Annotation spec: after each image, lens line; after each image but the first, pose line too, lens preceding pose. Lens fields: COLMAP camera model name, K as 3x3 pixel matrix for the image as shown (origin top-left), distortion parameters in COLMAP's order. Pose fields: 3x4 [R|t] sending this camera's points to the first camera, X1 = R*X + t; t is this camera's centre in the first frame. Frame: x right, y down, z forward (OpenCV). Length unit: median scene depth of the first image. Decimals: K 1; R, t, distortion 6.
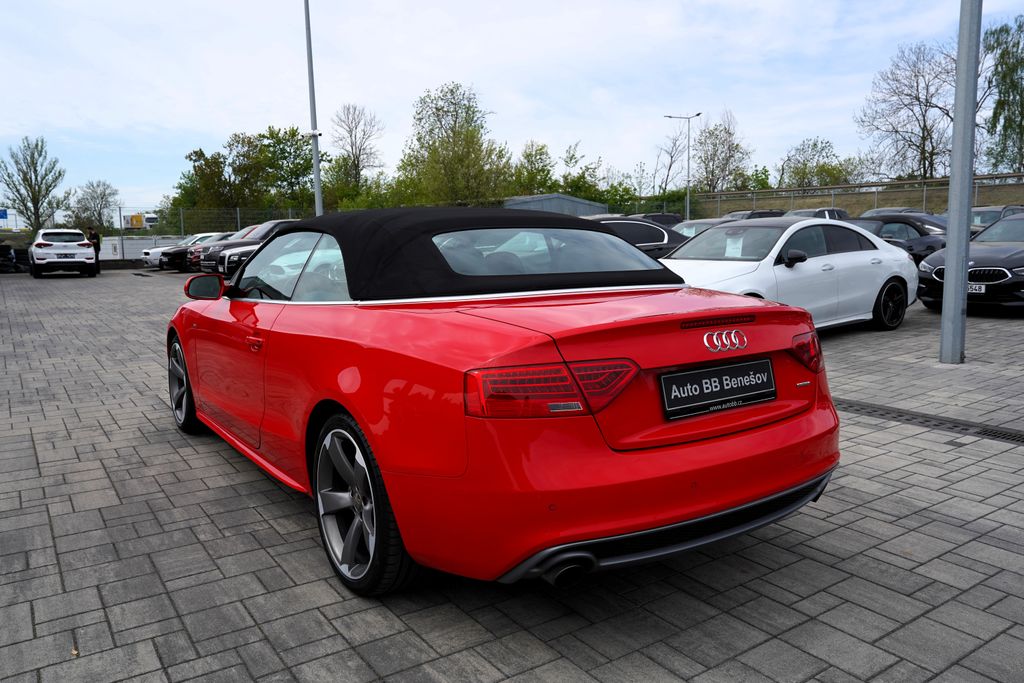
lens RADIAL K [[755.9, 0, 512.0], [0, 755.9, 341.5], [0, 0, 1]] dist [-0.083149, 0.083660]
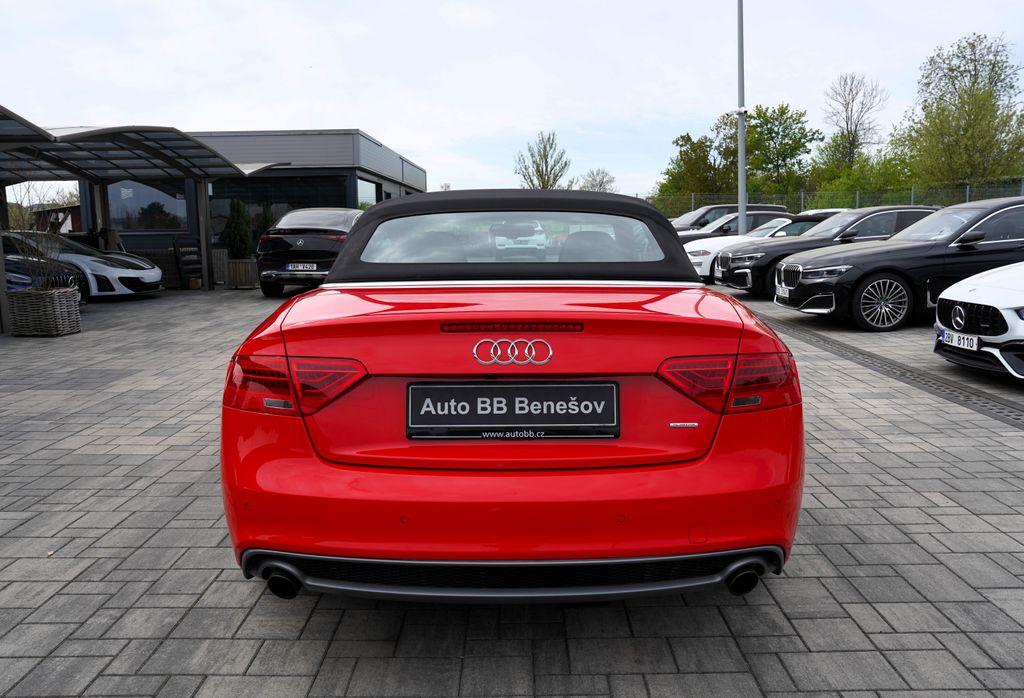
lens RADIAL K [[804.3, 0, 512.0], [0, 804.3, 349.0], [0, 0, 1]] dist [-0.066347, 0.073234]
pose [[0.828271, 0.083322, -0.554098, 0.569528], [-0.073930, 0.996487, 0.039335, -0.028354], [0.555429, 0.008385, 0.831521, 0.226541]]
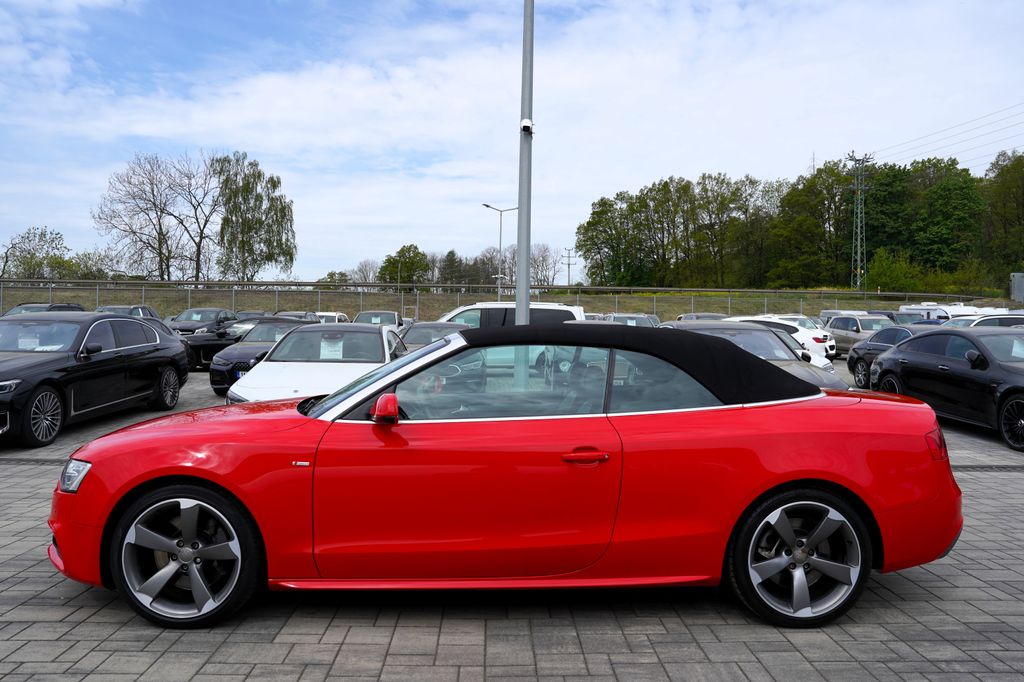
lens RADIAL K [[748.4, 0, 512.0], [0, 748.4, 341.0], [0, 0, 1]] dist [-0.071194, 0.059972]
pose [[0.538516, 0.013189, 0.842512, -1.342996], [0.094775, 0.992584, -0.076116, -0.092216], [-0.837269, 0.120839, 0.533272, 0.599408]]
